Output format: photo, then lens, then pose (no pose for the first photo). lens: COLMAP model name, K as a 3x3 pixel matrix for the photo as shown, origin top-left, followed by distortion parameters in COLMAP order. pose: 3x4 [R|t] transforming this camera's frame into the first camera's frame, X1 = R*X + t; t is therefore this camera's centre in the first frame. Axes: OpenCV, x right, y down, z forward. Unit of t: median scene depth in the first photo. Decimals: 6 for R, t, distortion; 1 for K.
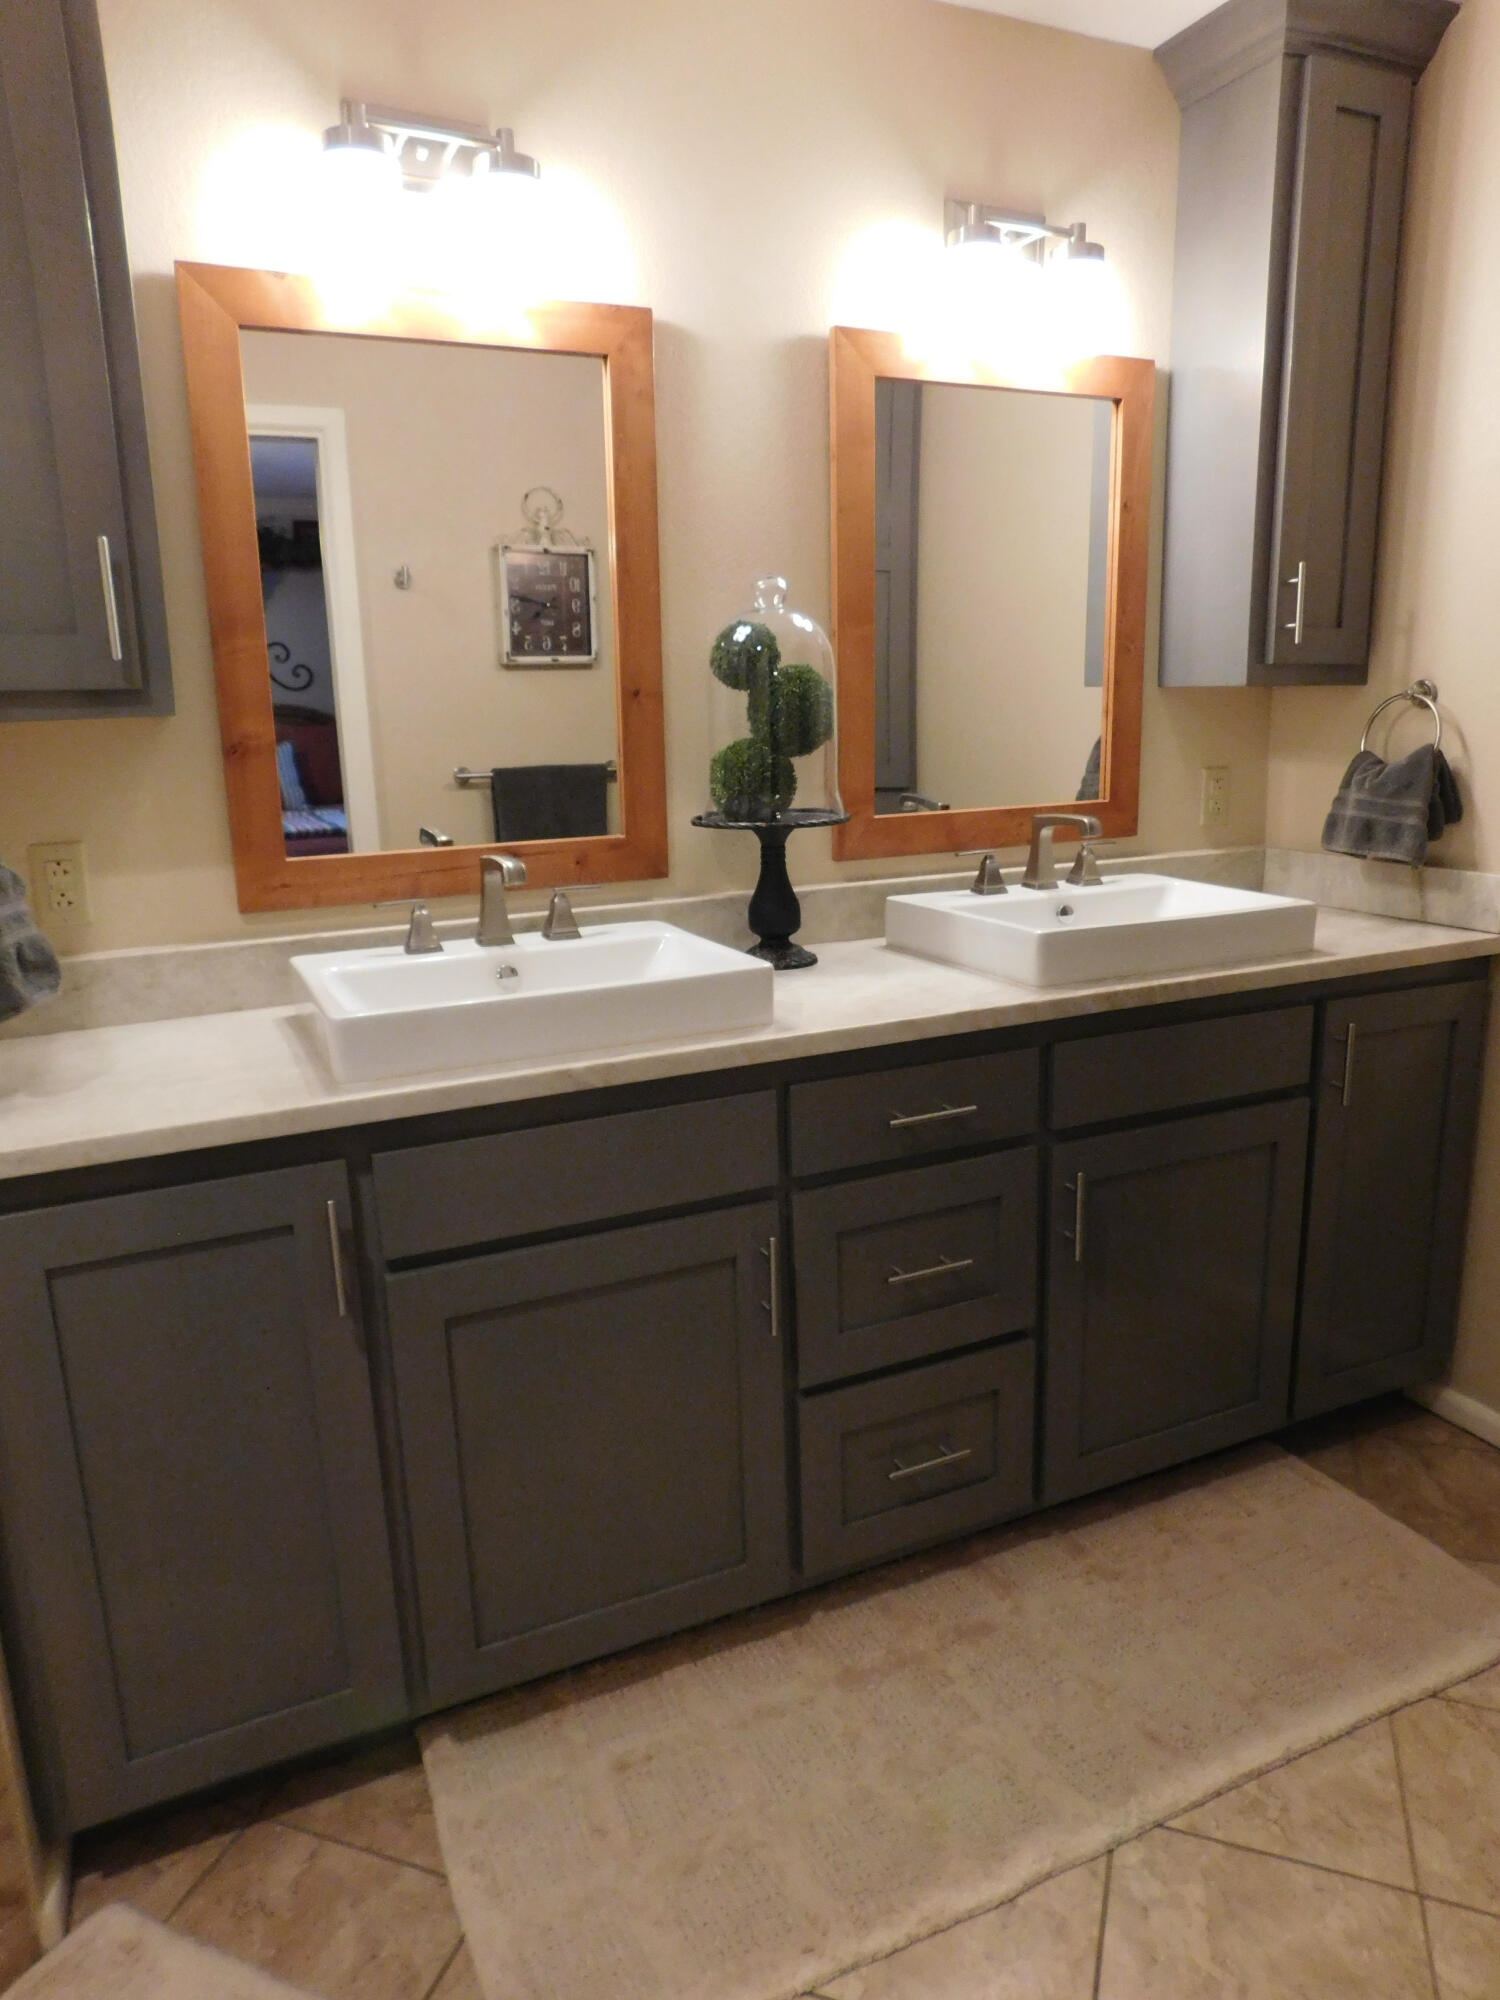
lens RADIAL K [[1317.0, 0, 750.9], [0, 1317.0, 1004.6], [0, 0, 1]] dist [-0.069539, 0.055522]
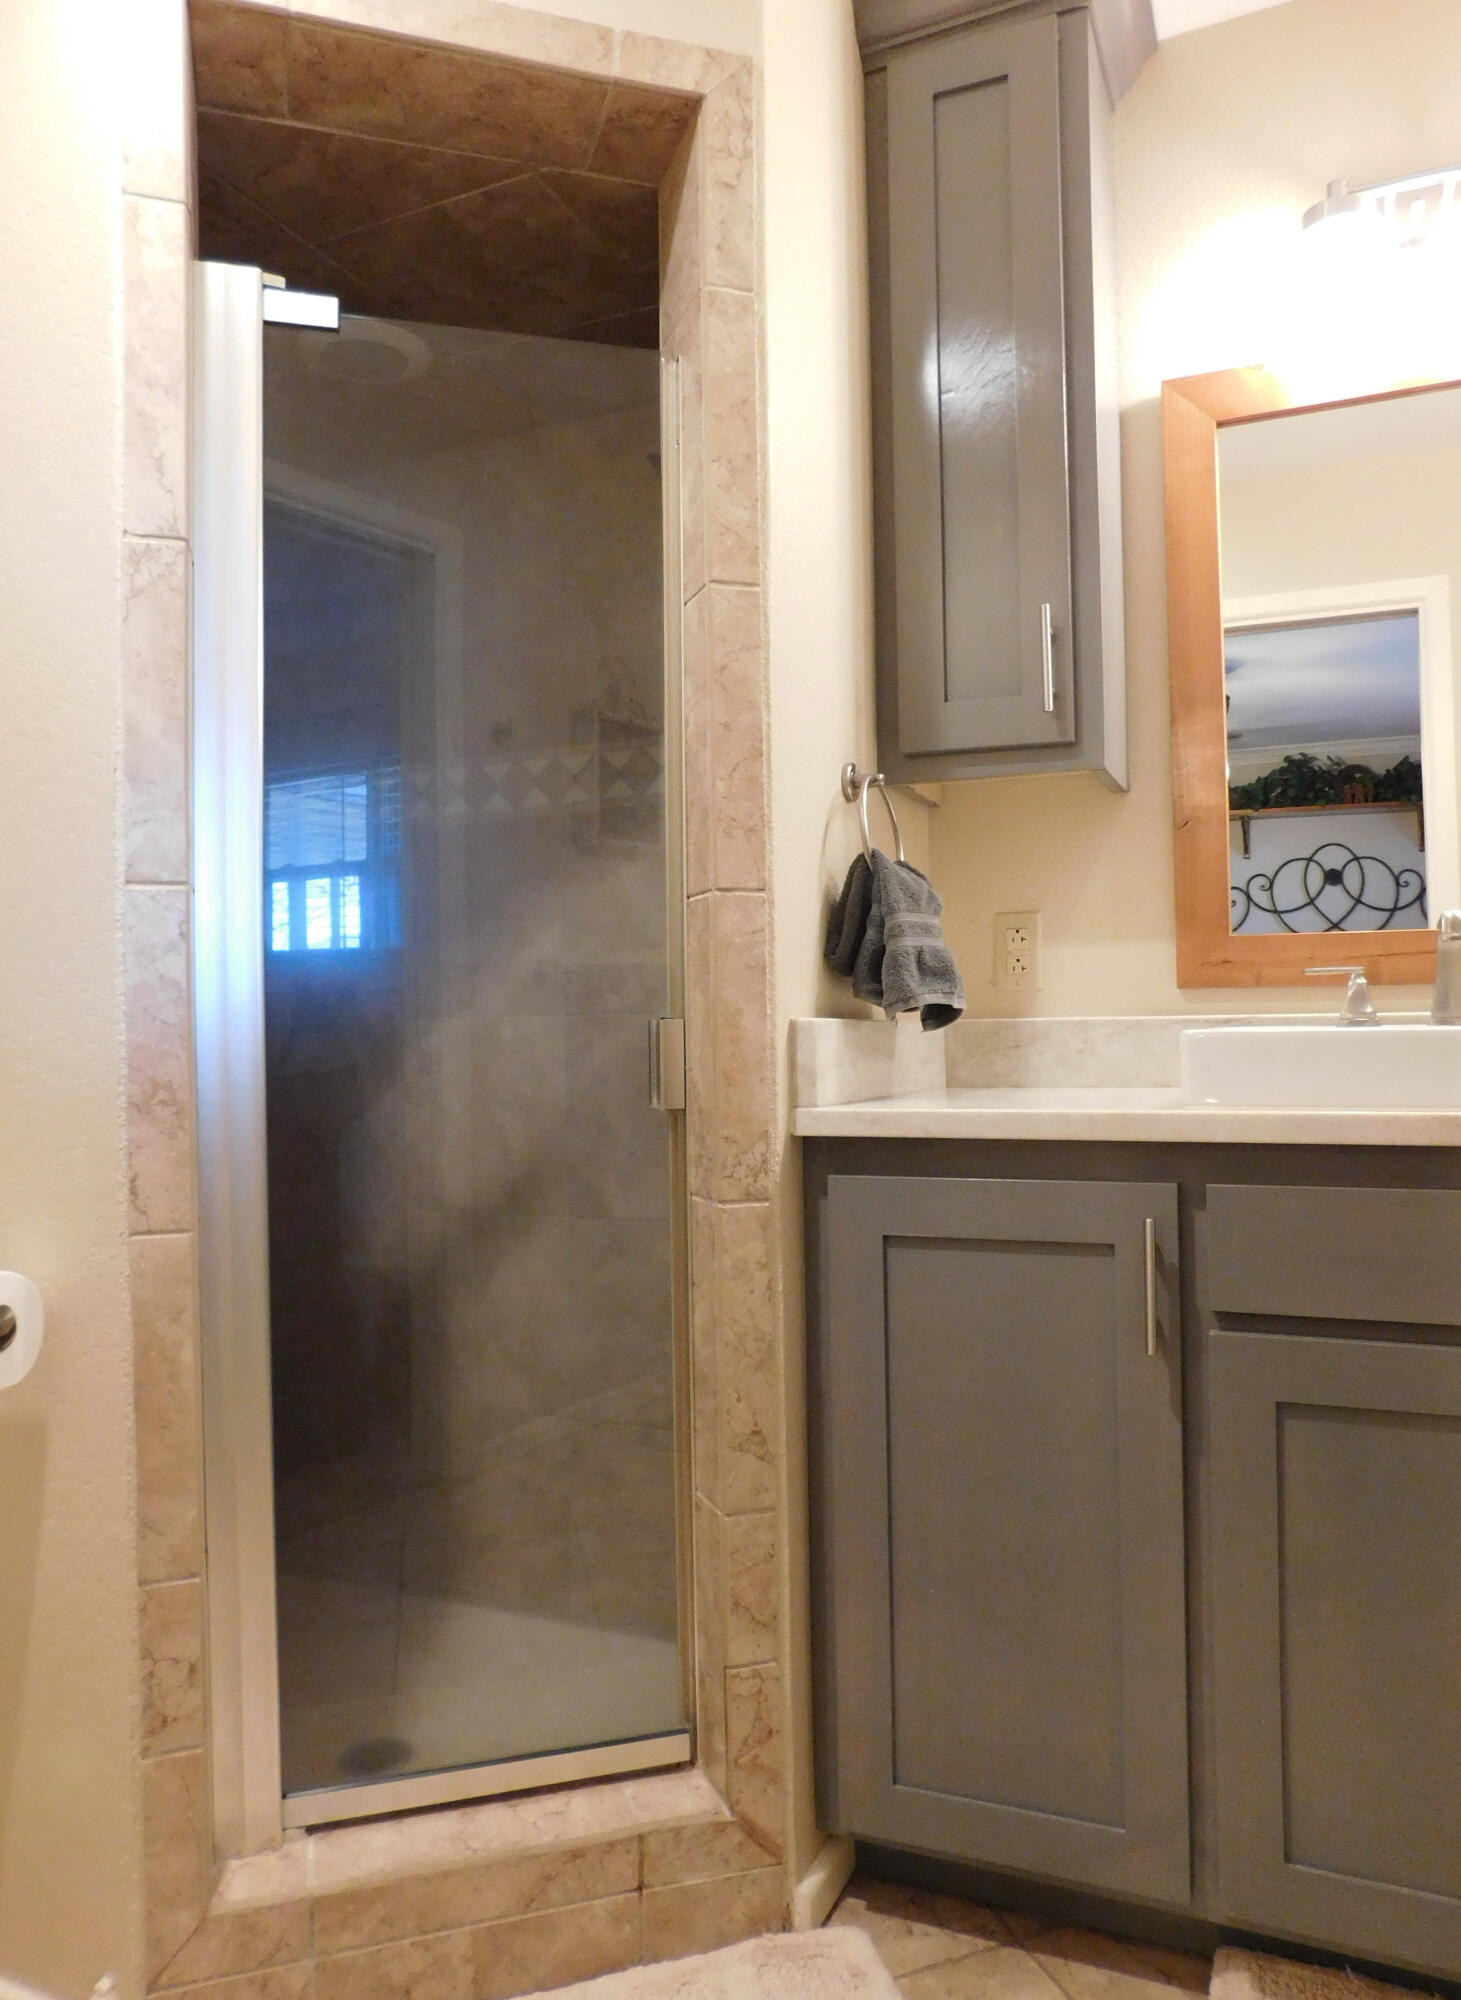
lens RADIAL K [[1347.5, 0, 726.9], [0, 1347.5, 998.2], [0, 0, 1]] dist [-0.041189, 0.017612]
pose [[0.651574, 0.003820, -0.758576, 0.177862], [-0.172145, 0.974643, -0.142955, 0.163286], [0.738795, 0.223731, 0.635710, 0.127797]]
